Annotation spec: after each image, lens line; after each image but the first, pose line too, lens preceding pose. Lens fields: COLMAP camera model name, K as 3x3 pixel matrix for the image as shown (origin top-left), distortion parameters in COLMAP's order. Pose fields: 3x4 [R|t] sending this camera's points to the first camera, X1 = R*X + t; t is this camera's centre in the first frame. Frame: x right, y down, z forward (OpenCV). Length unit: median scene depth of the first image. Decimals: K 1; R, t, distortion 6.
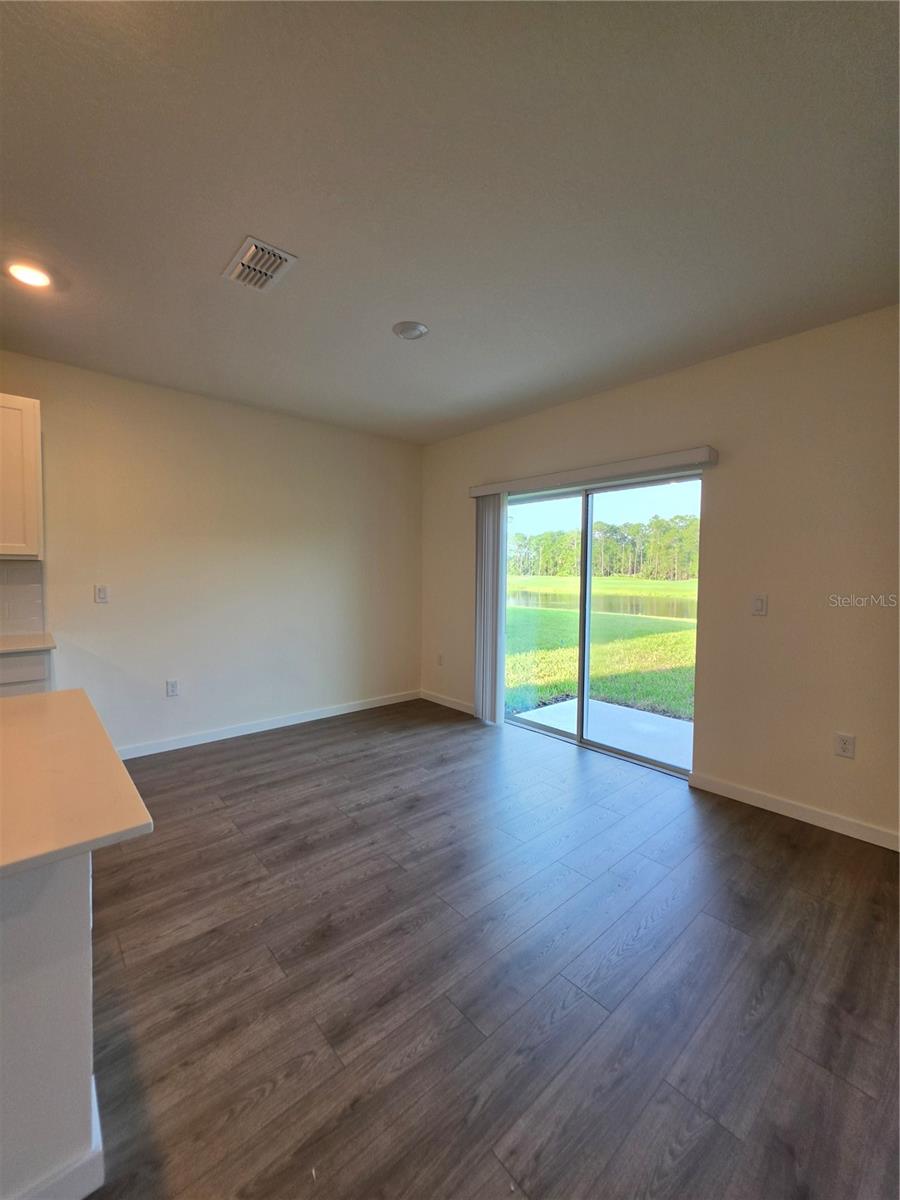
lens RADIAL K [[488.5, 0, 454.0], [0, 488.5, 561.5], [0, 0, 1]] dist [0.000438, 0.000358]
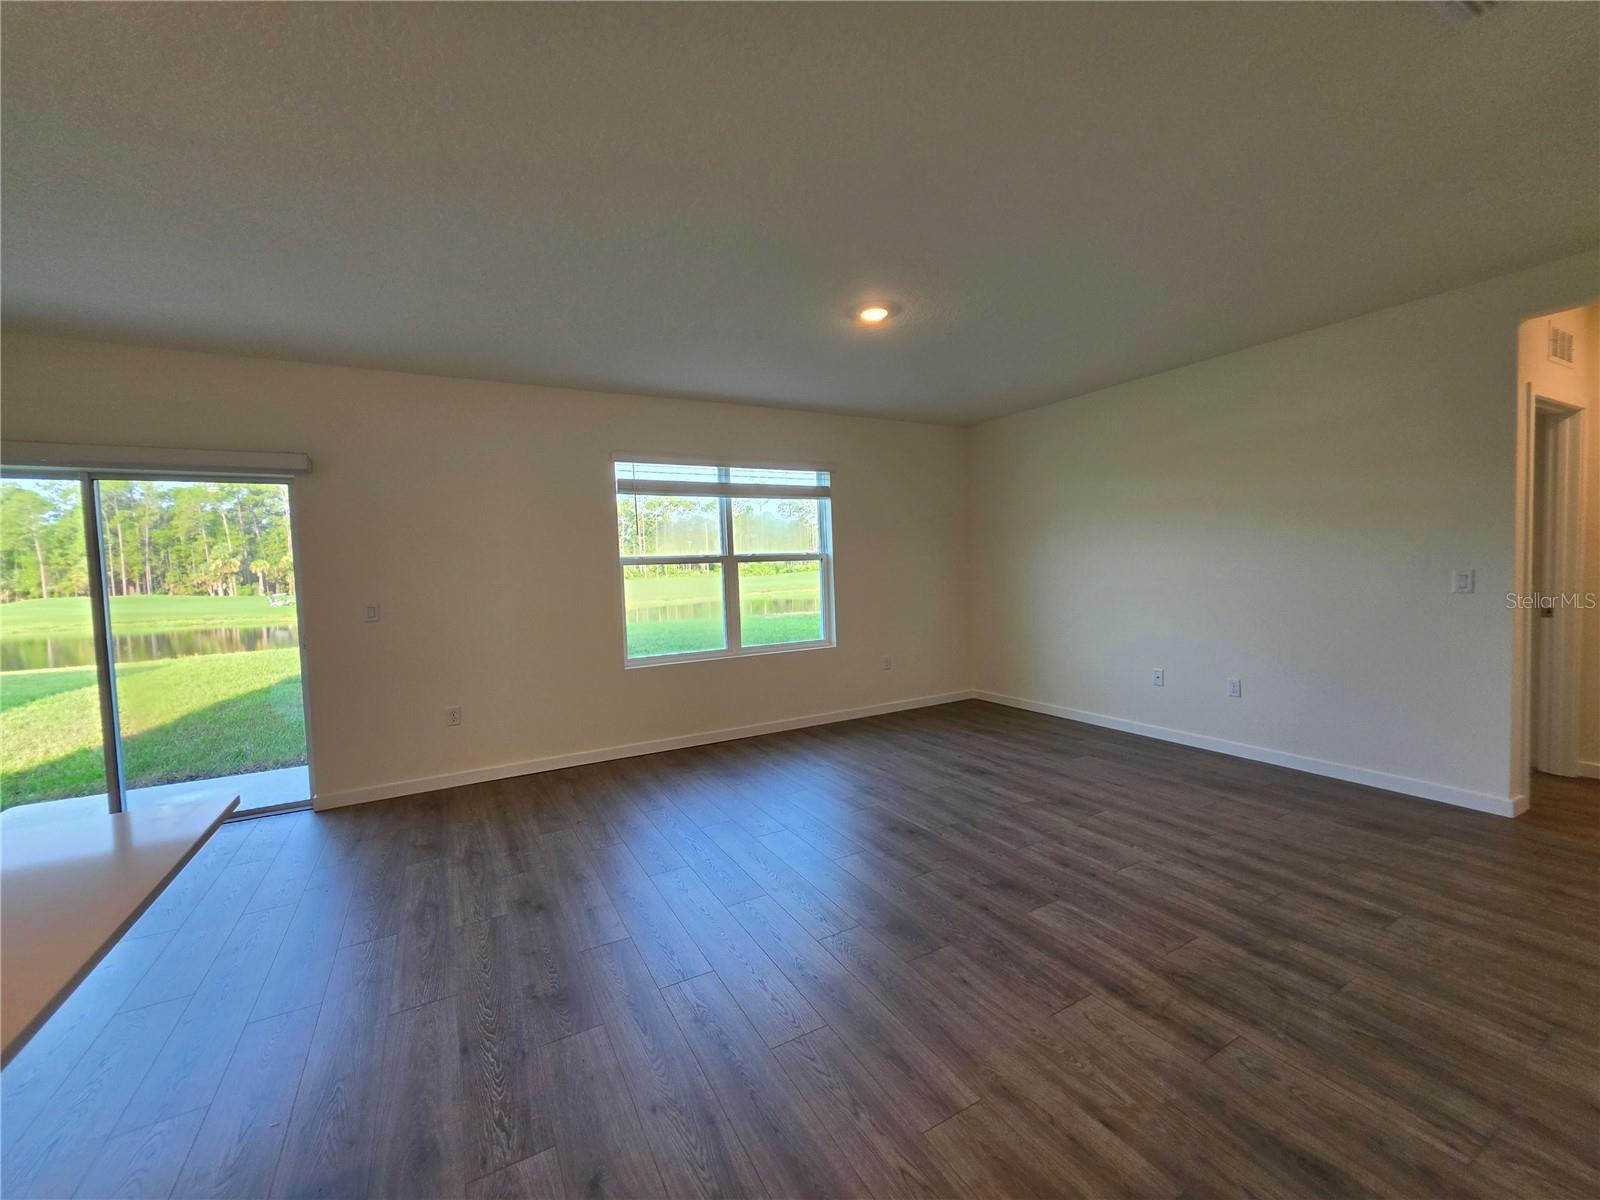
lens RADIAL K [[651.4, 0, 796.4], [0, 651.4, 595.5], [0, 0, 1]] dist [0.000438, 0.000358]
pose [[0.219777, -0.055437, 0.973974, -0.510318], [0.009917, 0.998459, 0.054593, -0.022930], [-0.975500, -0.002339, 0.219988, -0.188815]]
